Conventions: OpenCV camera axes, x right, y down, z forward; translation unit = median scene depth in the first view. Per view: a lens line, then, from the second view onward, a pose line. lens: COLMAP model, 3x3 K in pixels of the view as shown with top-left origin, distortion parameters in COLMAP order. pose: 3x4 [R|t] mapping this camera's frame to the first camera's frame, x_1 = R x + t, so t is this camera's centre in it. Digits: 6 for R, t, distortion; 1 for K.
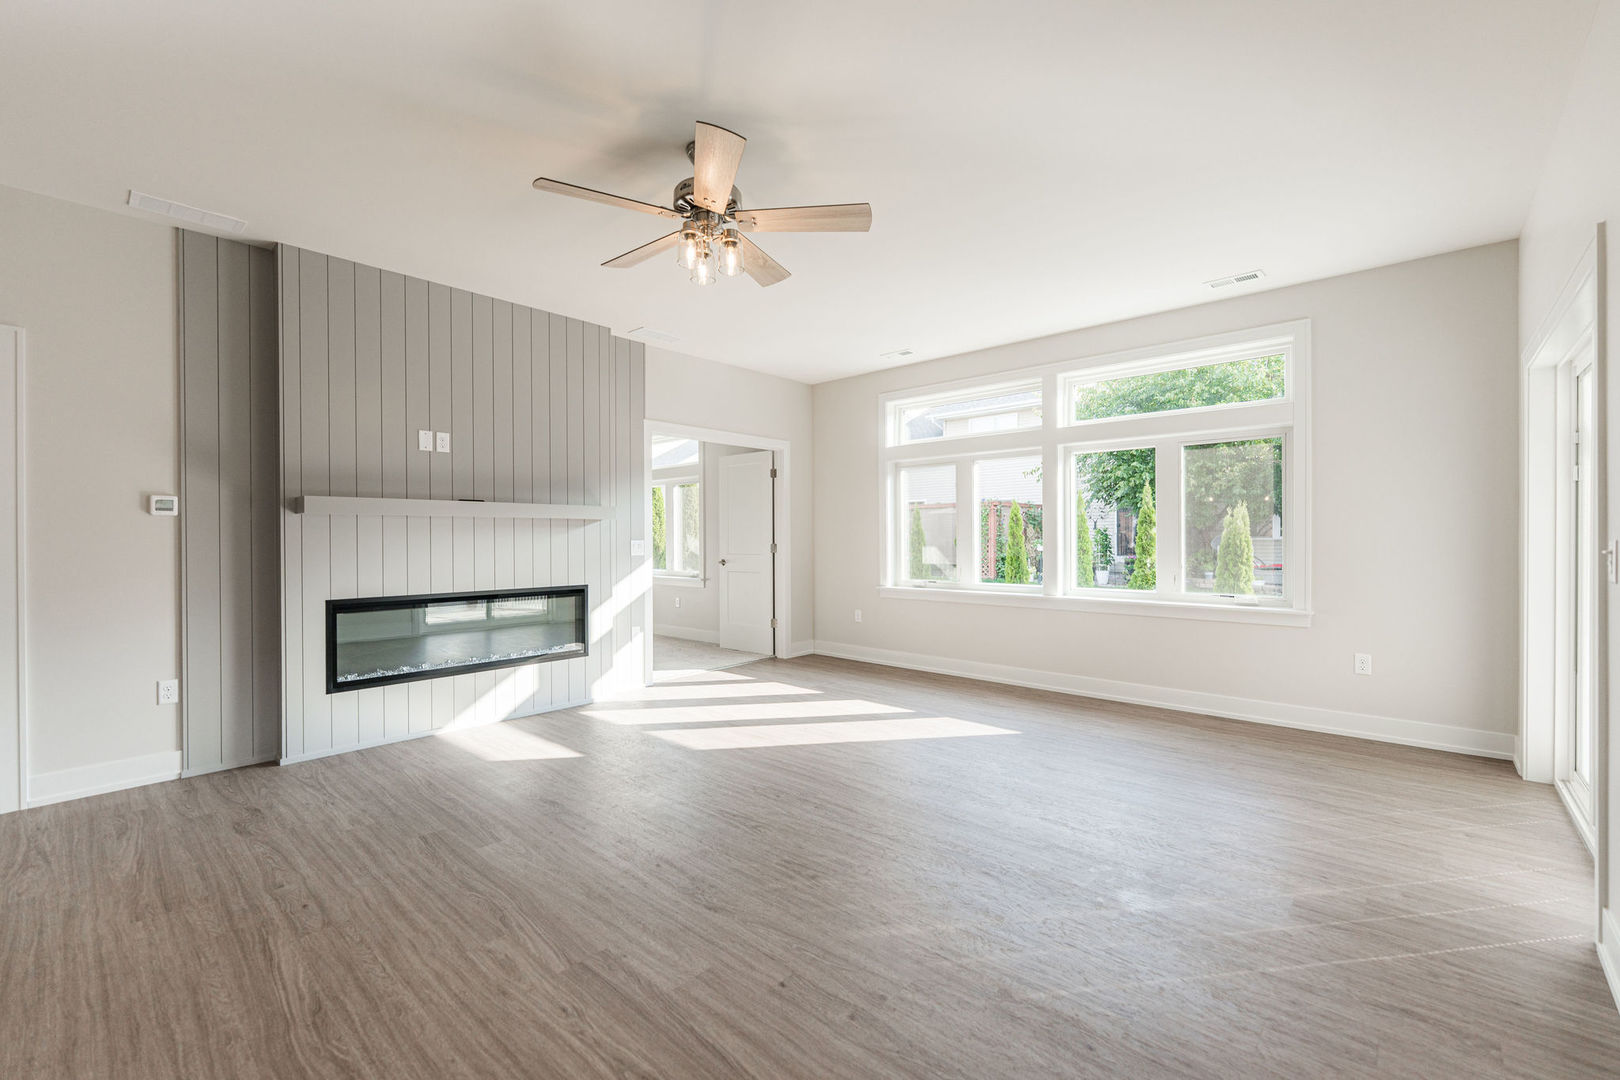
lens RADIAL K [[660.7, 0, 809.0], [0, 660.7, 546.2], [0, 0, 1]] dist [-0.000467, 0.000136]
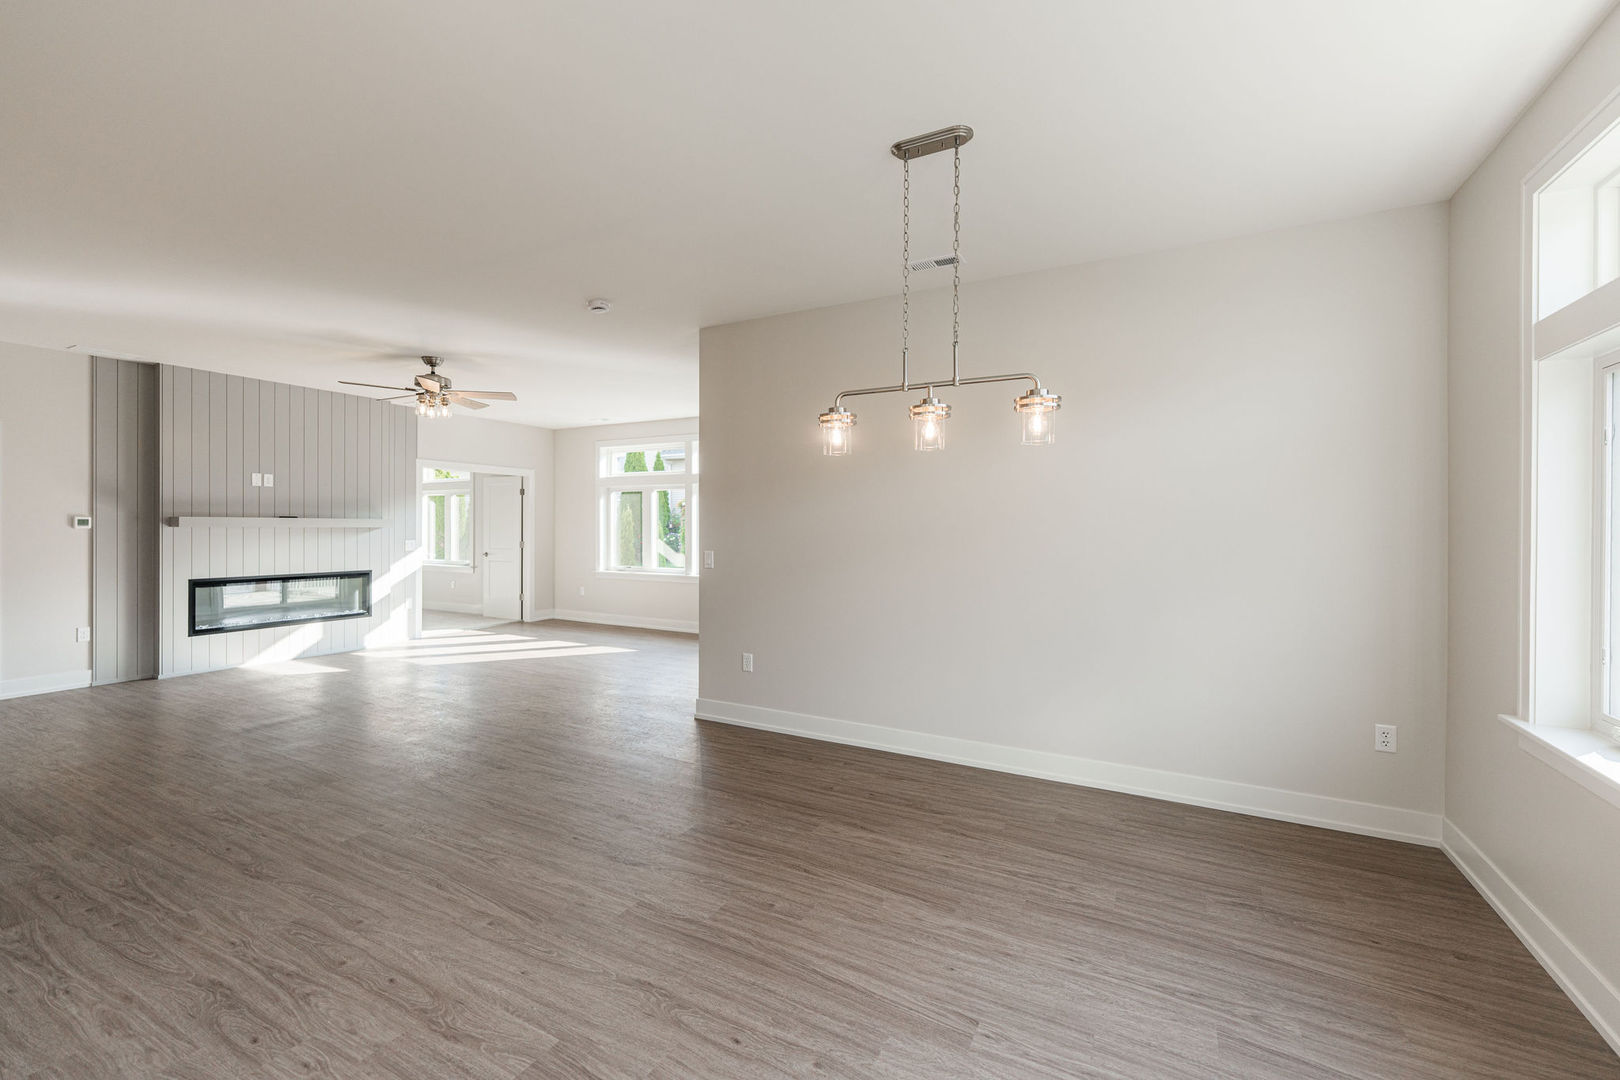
lens RADIAL K [[665.3, 0, 811.3], [0, 665.3, 533.7], [0, 0, 1]] dist [0.001992, 0.000092]
pose [[0.966074, 0.015616, 0.257793, 0.318074], [-0.017441, 0.999836, 0.004794, -0.063937], [-0.257676, -0.009128, 0.966188, -0.952602]]
